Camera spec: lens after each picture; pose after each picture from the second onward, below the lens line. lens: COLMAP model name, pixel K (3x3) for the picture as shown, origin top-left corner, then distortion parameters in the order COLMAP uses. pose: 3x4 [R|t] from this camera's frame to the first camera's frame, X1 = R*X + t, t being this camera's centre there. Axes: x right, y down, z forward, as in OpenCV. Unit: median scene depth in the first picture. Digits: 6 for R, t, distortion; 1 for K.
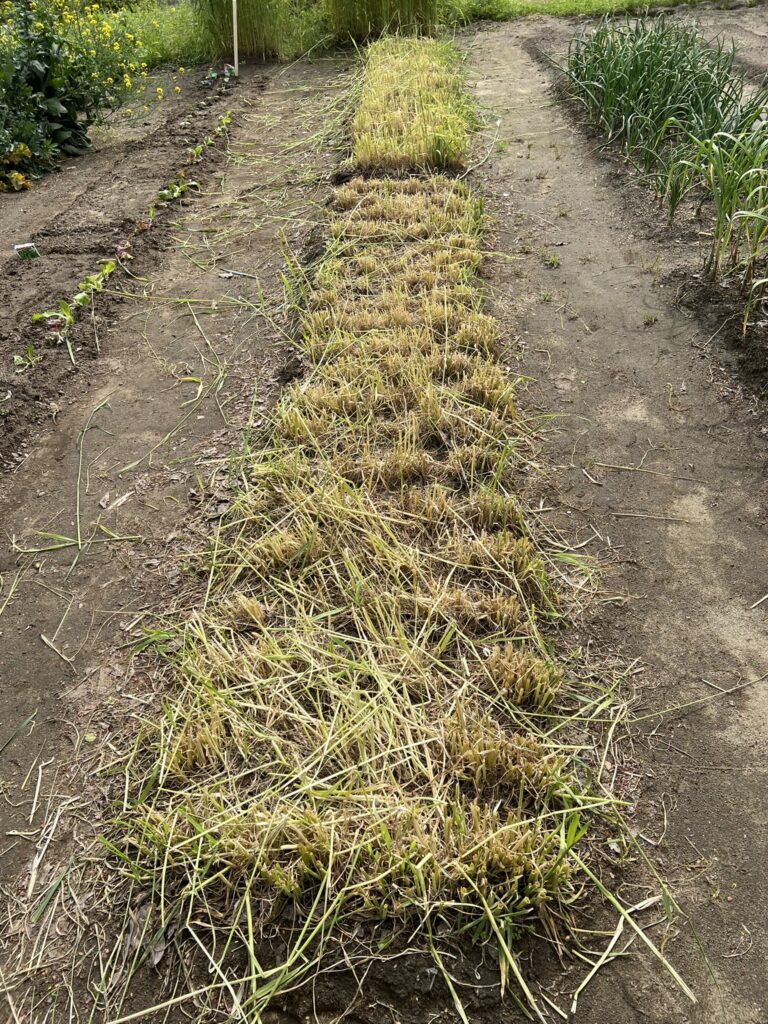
lens RADIAL K [[746.9, 0, 384.0], [0, 746.9, 512.0], [0, 0, 1]] dist [0.035752, -0.045744]
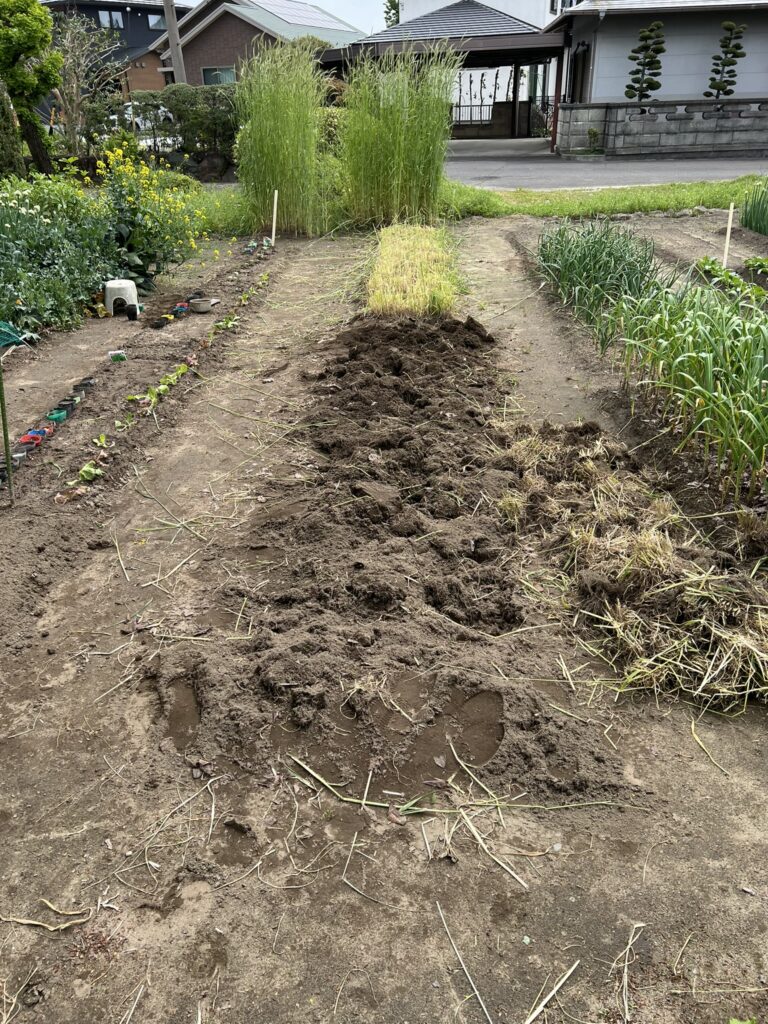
lens RADIAL K [[746.9, 0, 384.0], [0, 746.9, 512.0], [0, 0, 1]] dist [0.035752, -0.045744]
pose [[0.998587, 0.052173, 0.010130, -0.007469], [-0.049183, 0.979393, -0.195885, 0.119144], [-0.020142, 0.195110, 0.980575, -0.186783]]
